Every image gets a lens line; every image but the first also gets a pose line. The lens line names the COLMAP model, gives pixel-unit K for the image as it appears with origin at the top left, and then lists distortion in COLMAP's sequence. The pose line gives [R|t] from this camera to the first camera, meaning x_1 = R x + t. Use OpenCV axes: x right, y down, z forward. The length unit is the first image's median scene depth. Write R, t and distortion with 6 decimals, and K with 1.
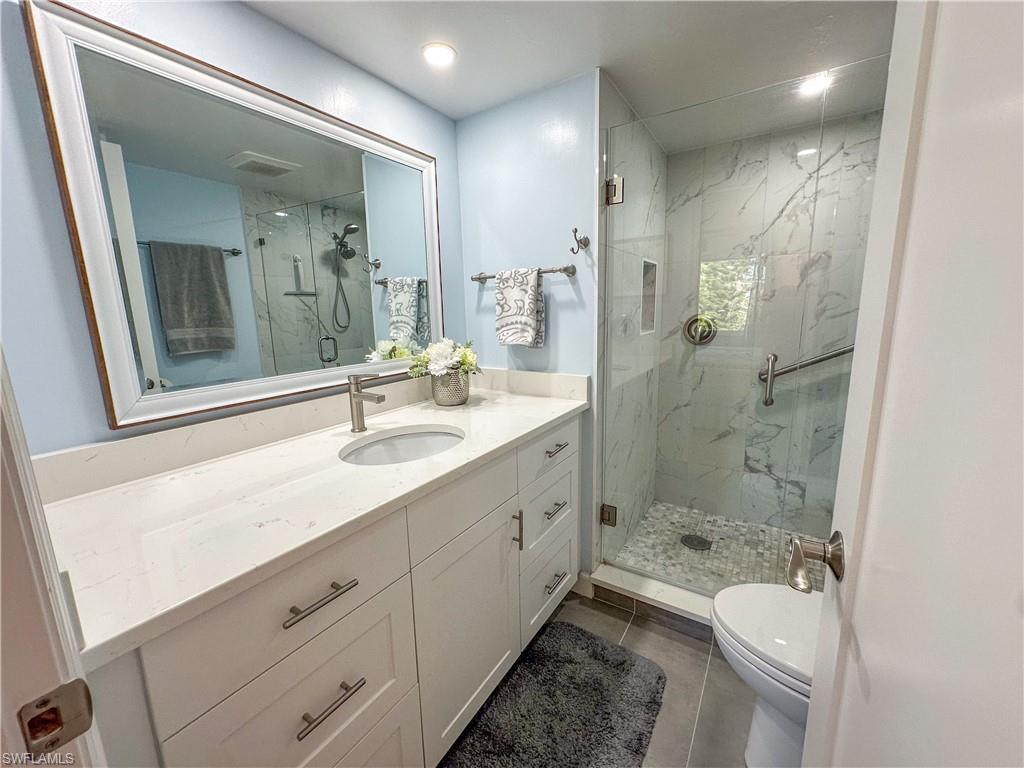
lens RADIAL K [[406.8, 0, 512.0], [0, 406.8, 384.0], [0, 0, 1]] dist [-0.000755, 0.000101]
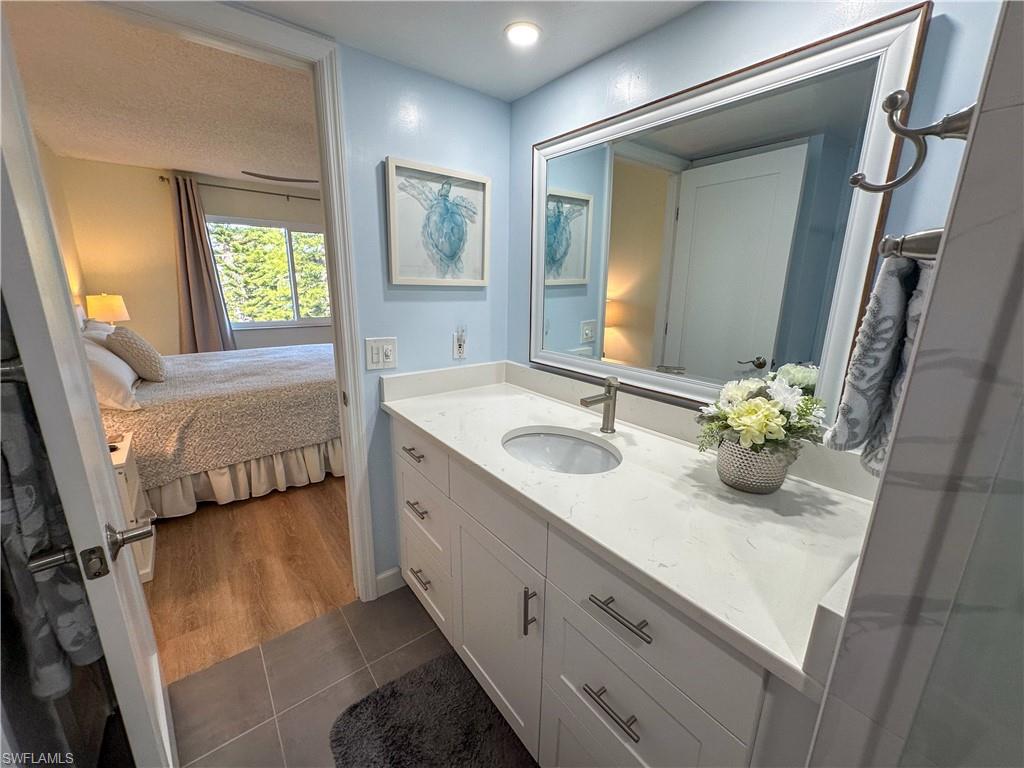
lens RADIAL K [[406.8, 0, 512.0], [0, 406.8, 384.0], [0, 0, 1]] dist [-0.000755, 0.000101]
pose [[-0.317692, 0.231261, -0.919560, 0.656279], [-0.201275, 0.931253, 0.303738, -0.277469], [0.926585, 0.281579, -0.249304, 1.100601]]
